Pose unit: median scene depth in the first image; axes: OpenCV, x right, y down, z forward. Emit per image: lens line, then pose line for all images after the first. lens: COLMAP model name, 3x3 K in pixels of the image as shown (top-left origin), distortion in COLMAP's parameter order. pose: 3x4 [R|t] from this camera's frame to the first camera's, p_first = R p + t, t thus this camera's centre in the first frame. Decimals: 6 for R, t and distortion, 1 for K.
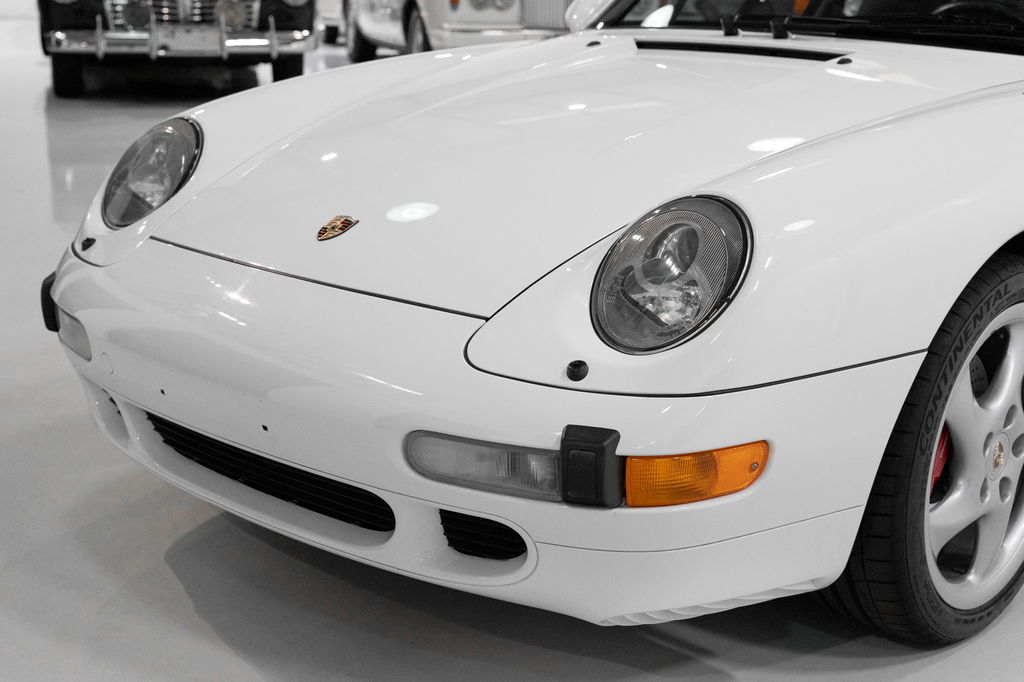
lens RADIAL K [[1499.0, 0, 508.8], [0, 1499.0, 359.2], [0, 0, 1]] dist [0.026328, 0.039915]
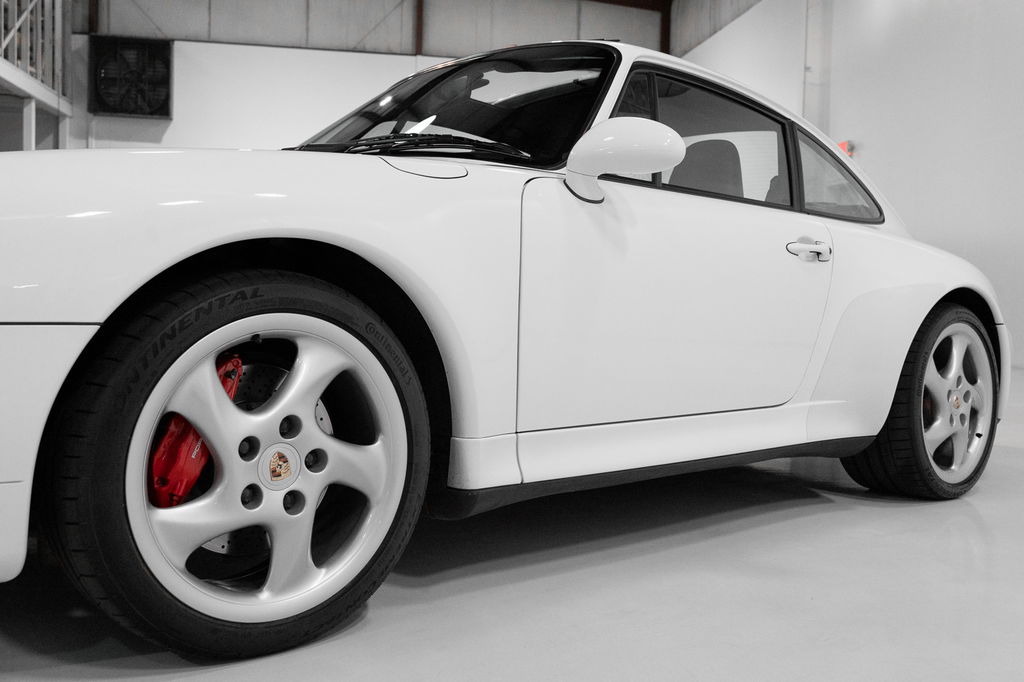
lens RADIAL K [[1014.2, 0, 515.6], [0, 1014.2, 328.6], [0, 0, 1]] dist [-0.007622, -0.005247]
pose [[0.996851, 0.012713, -0.078275, 0.540237], [-0.030219, 0.973485, -0.226744, 0.125214], [0.073317, 0.228395, 0.970804, 0.324748]]
